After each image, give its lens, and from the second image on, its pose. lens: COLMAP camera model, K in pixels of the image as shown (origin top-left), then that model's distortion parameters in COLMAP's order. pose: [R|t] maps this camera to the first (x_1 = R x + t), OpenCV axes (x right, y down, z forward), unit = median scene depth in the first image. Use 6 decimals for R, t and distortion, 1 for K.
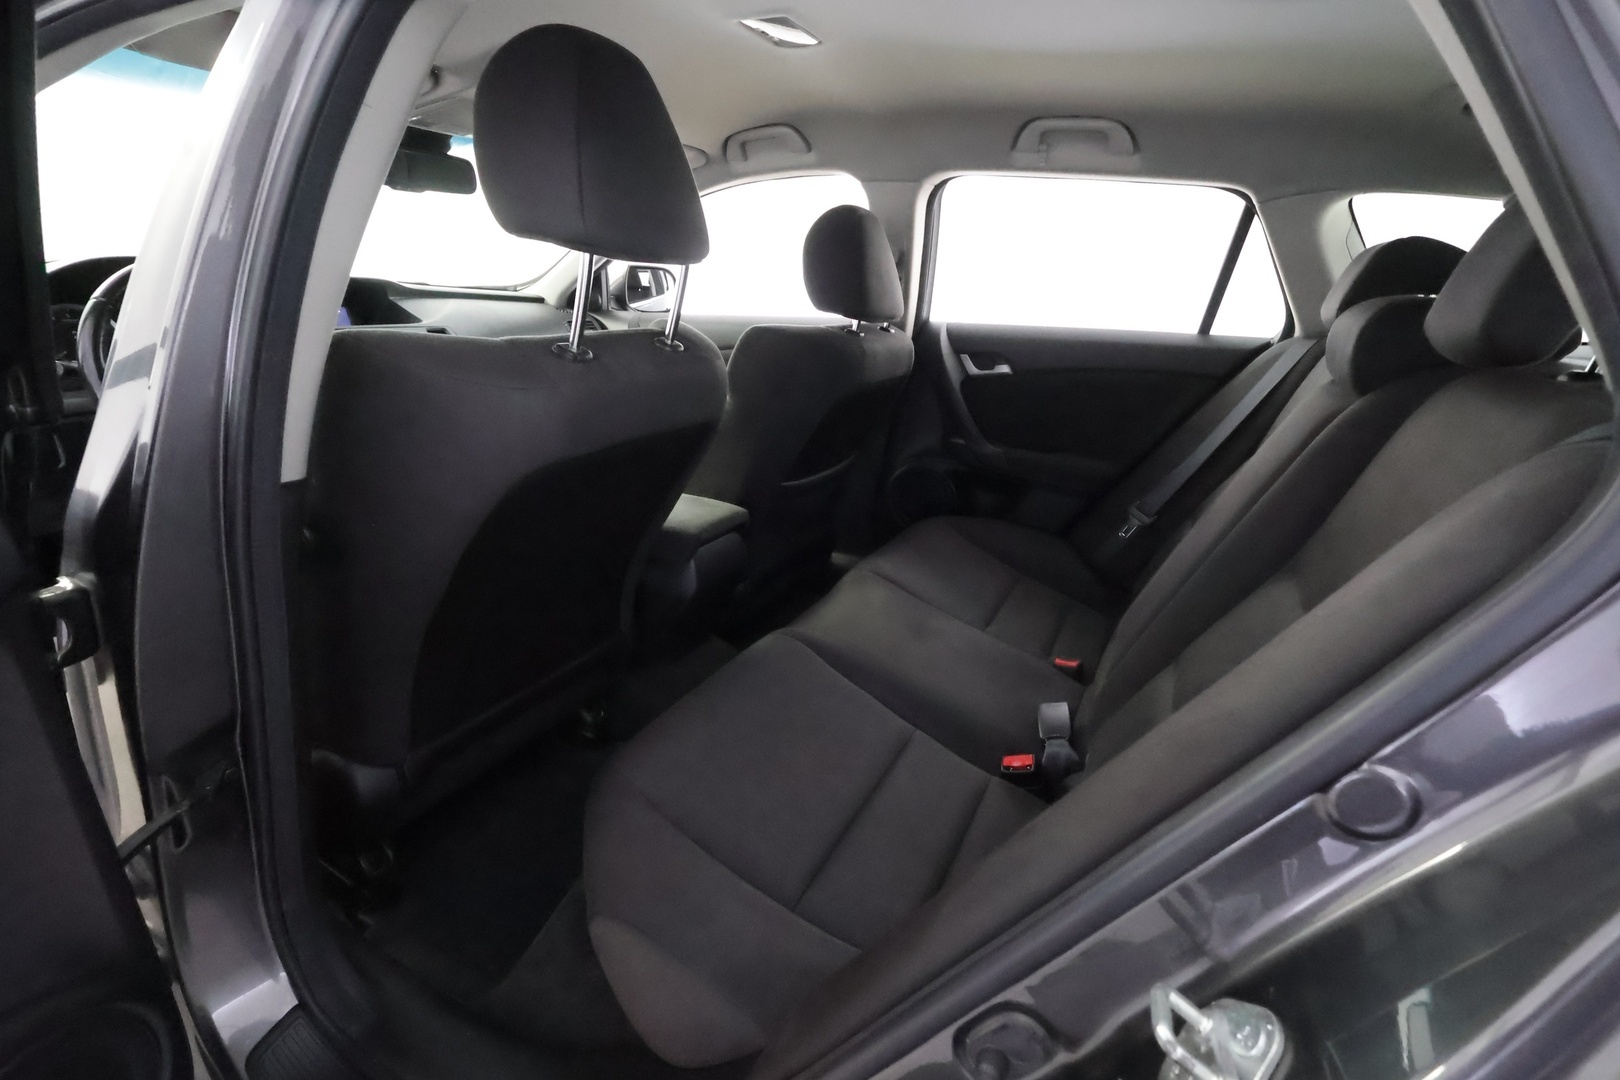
lens RADIAL K [[755.1, 0, 810.9], [0, 755.1, 540.7], [0, 0, 1]] dist [-0.002720, 0.001535]
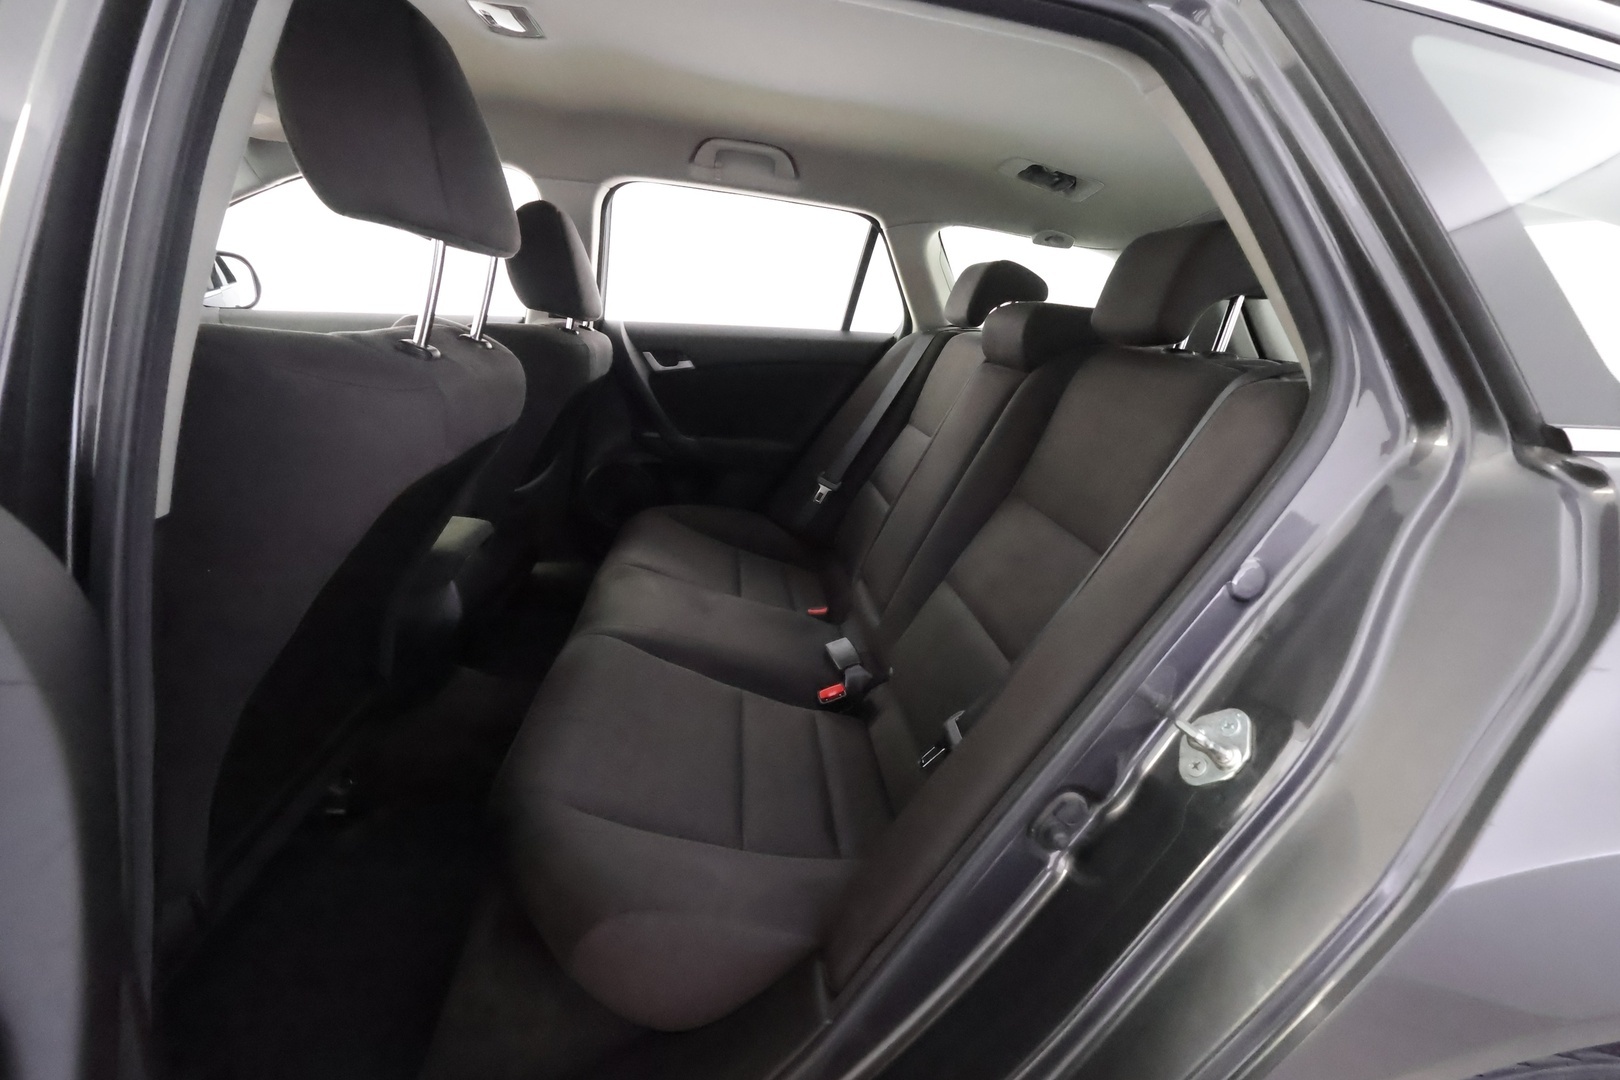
lens RADIAL K [[755.1, 0, 810.4], [0, 755.1, 541.0], [0, 0, 1]] dist [-0.002720, 0.001535]
pose [[0.842771, -0.148615, 0.517350, -0.231405], [0.147525, 0.988100, 0.043524, 0.001134], [-0.517662, 0.039641, 0.854666, -0.004026]]
